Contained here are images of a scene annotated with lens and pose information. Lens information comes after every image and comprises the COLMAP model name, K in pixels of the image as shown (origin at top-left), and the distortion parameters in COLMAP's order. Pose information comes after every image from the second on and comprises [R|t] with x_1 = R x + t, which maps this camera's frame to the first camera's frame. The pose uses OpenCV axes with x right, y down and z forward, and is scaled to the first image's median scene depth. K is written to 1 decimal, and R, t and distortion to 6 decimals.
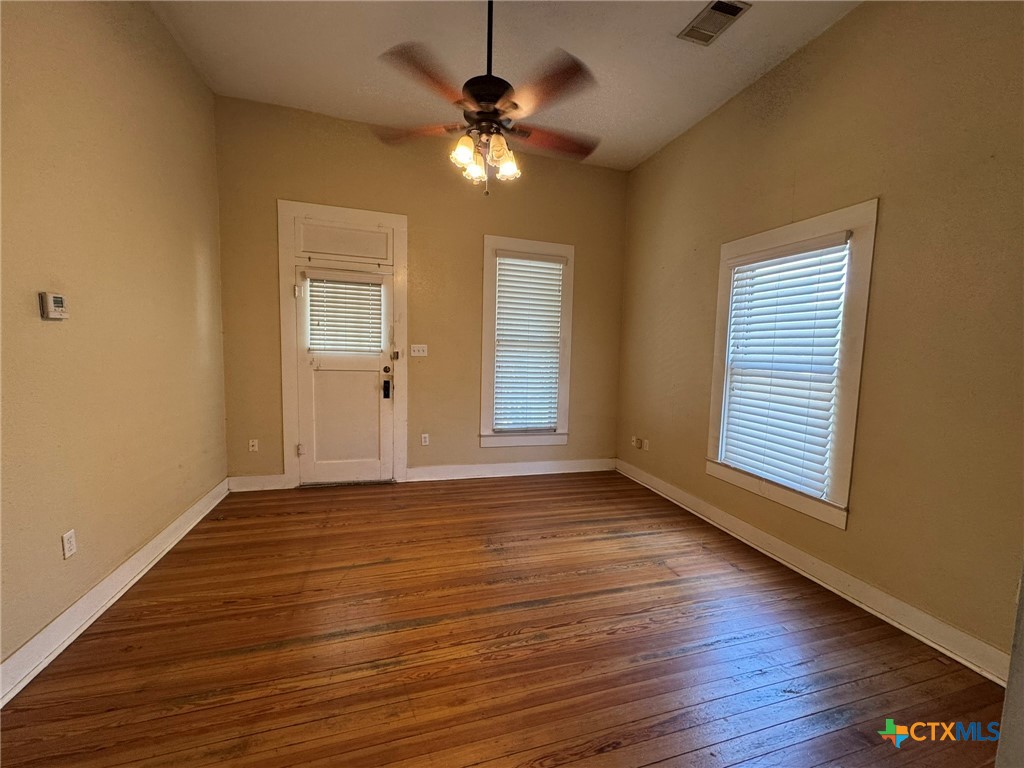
lens RADIAL K [[406.9, 0, 510.8], [0, 406.9, 380.3], [0, 0, 1]] dist [-0.003643, 0.000878]
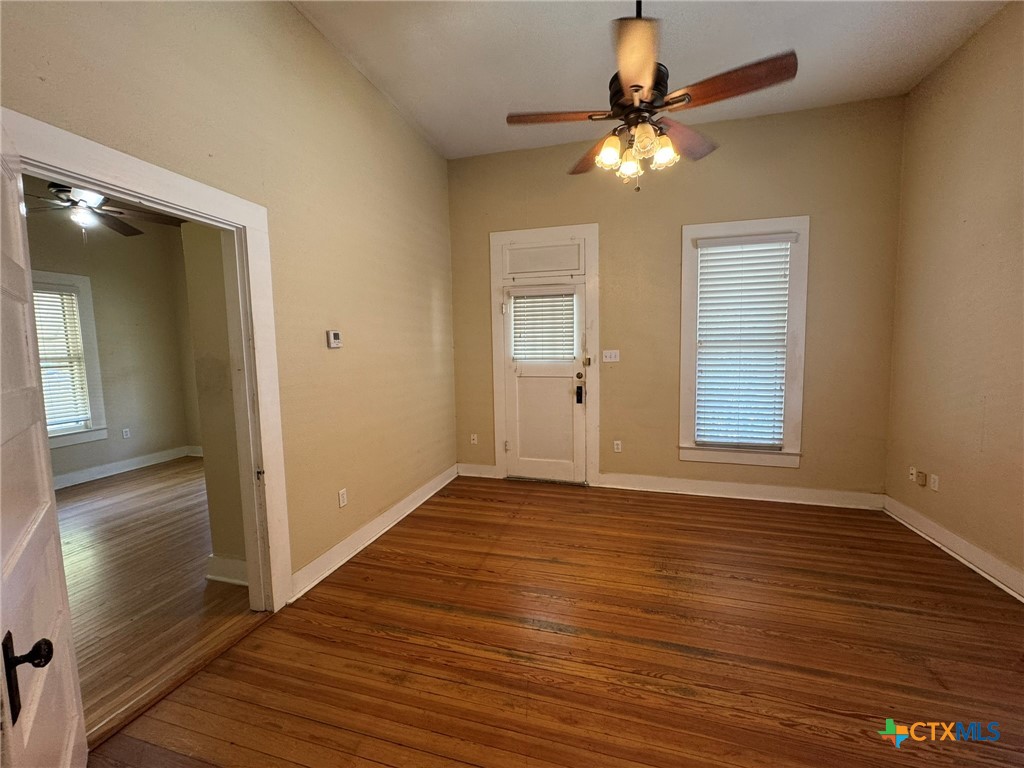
lens RADIAL K [[406.9, 0, 512.1], [0, 406.9, 379.5], [0, 0, 1]] dist [-0.003643, 0.000878]
pose [[0.840743, -0.000995, -0.541434, 0.151512], [-0.001683, 0.999989, -0.004451, -0.015957], [0.541432, 0.004653, 0.840731, 0.049636]]
